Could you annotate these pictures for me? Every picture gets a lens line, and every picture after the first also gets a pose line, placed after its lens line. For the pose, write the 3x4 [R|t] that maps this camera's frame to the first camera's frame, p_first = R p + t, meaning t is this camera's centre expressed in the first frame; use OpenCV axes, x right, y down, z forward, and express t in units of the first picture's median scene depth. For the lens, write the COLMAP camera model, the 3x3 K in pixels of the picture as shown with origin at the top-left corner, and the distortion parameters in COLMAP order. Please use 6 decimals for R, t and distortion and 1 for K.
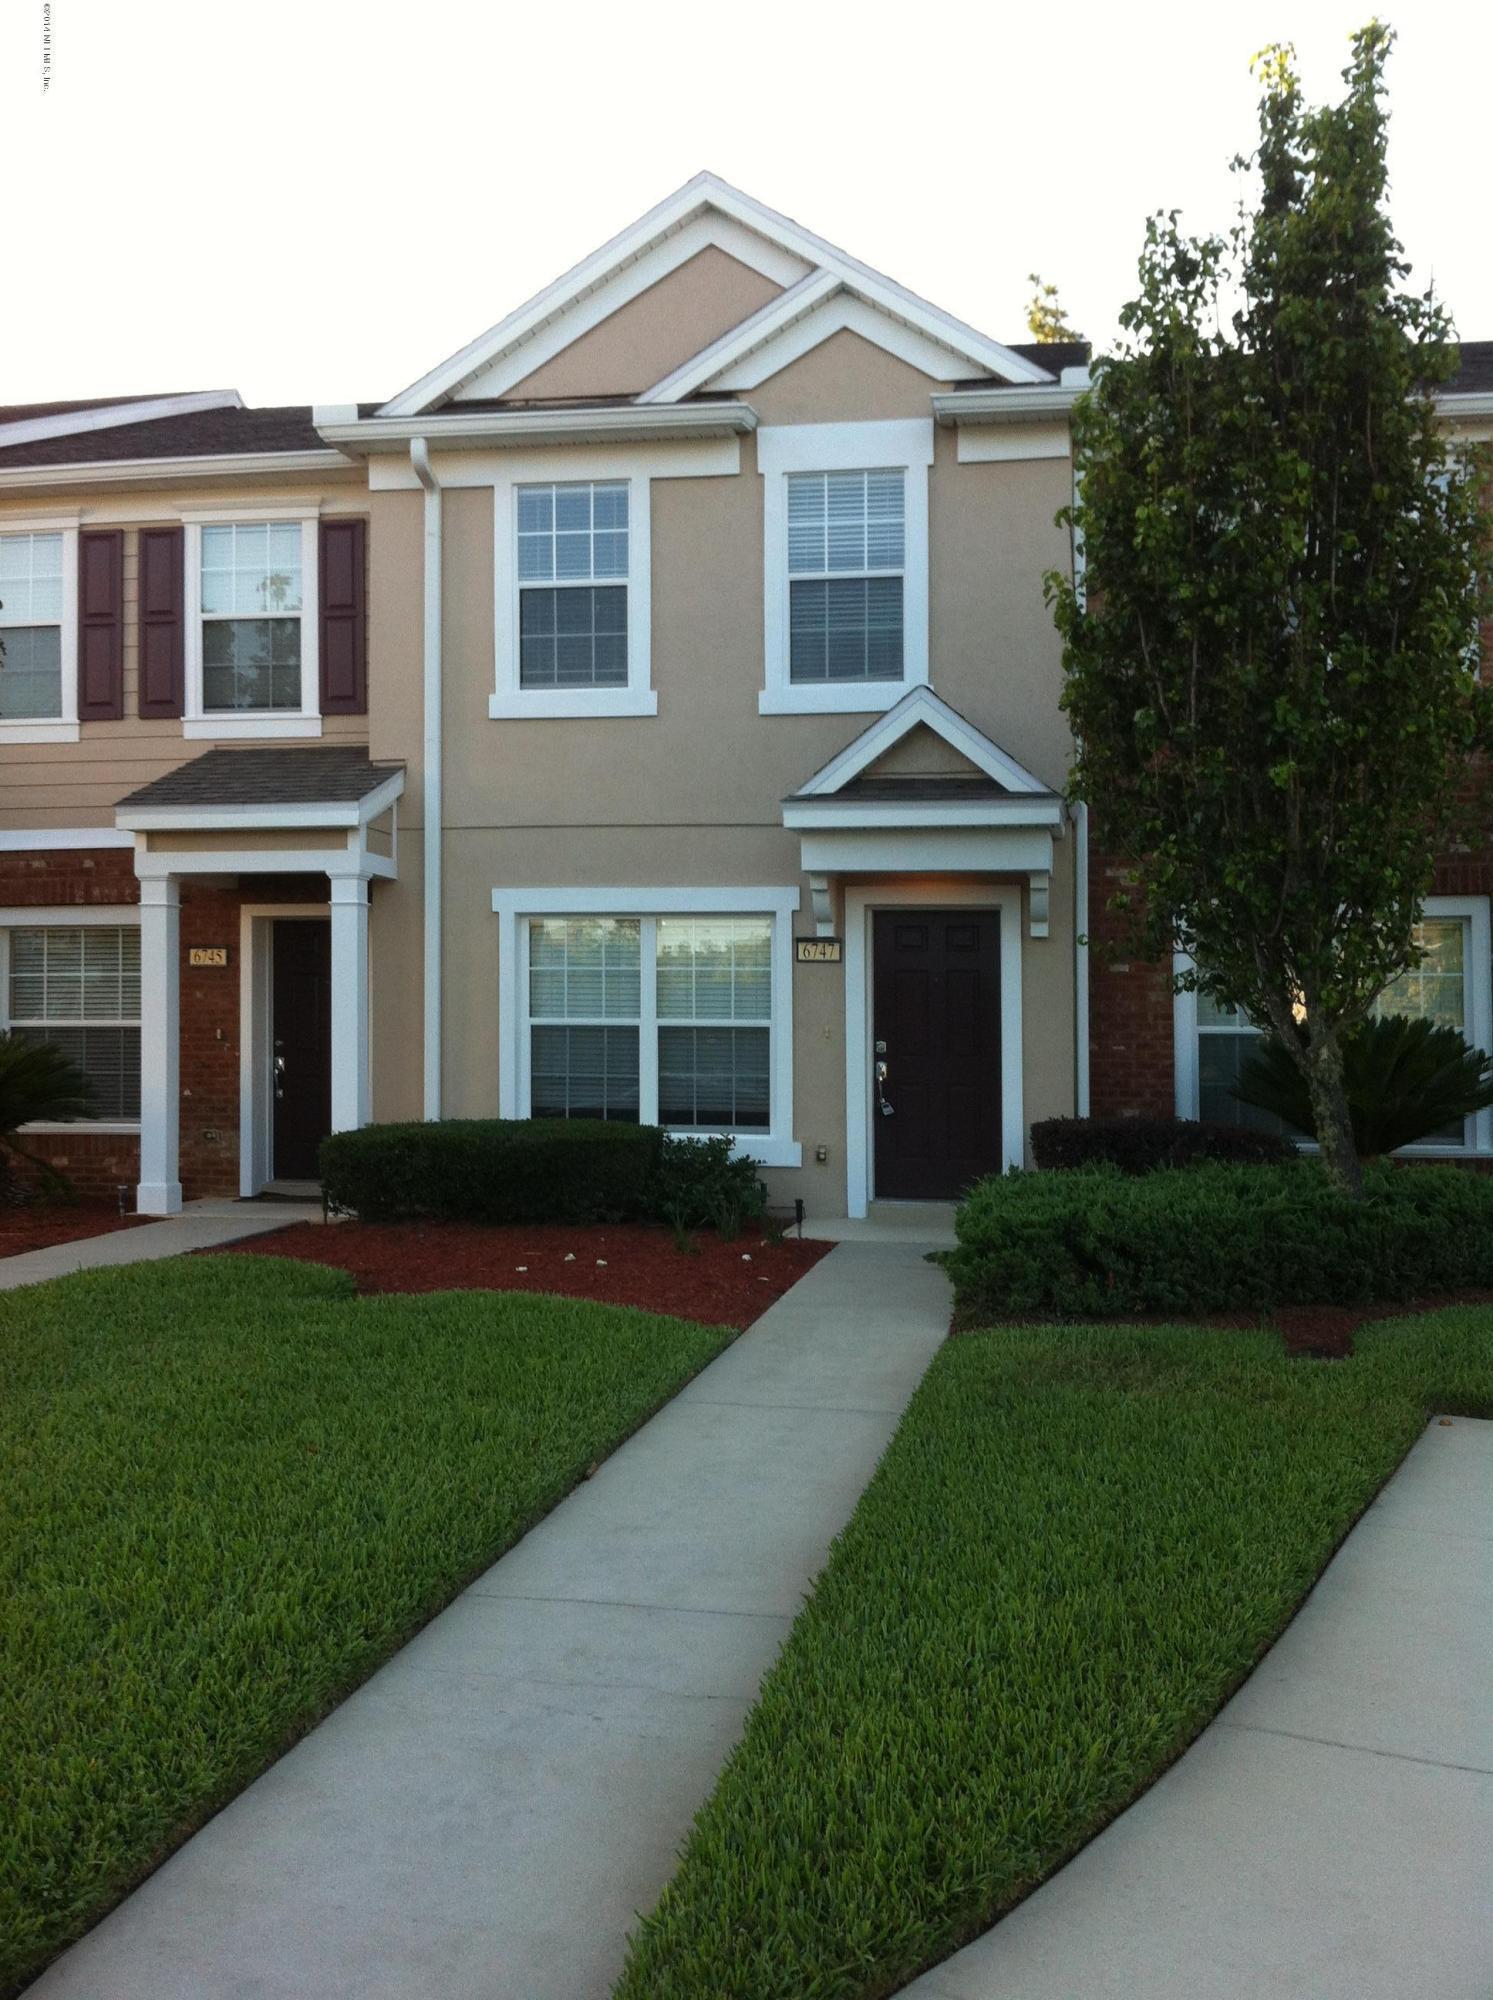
lens RADIAL K [[806.0, 0, 750.4], [0, 806.0, 997.3], [0, 0, 1]] dist [-0.003079, 0.000549]
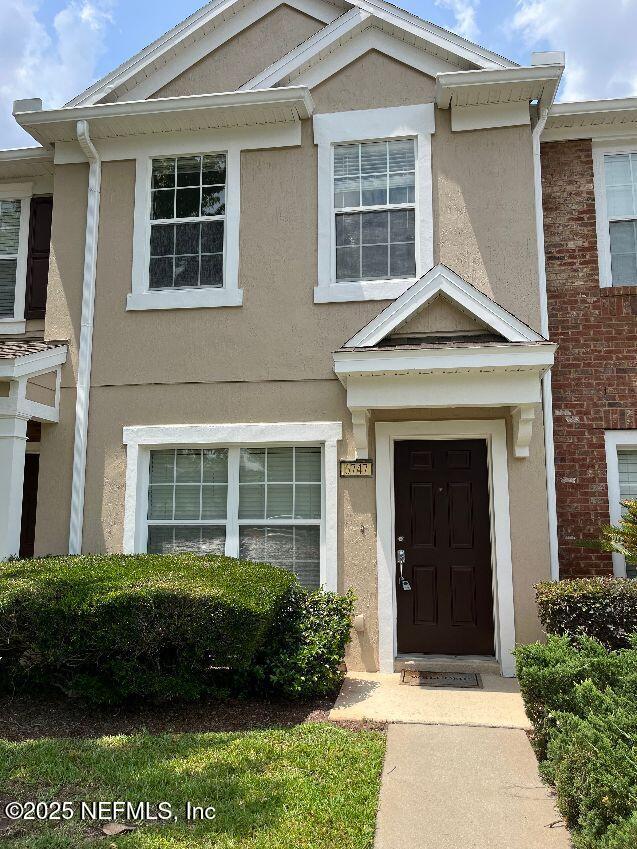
lens RADIAL K [[341.5, 0, 318.5], [0, 341.5, 424.5], [0, 0, 1]] dist [0.016782, 0.000196]
pose [[0.997861, 0.002416, 0.065334, -0.020704], [0.011114, 0.978502, -0.205936, -0.013021], [-0.064427, 0.206222, 0.976382, 0.444754]]
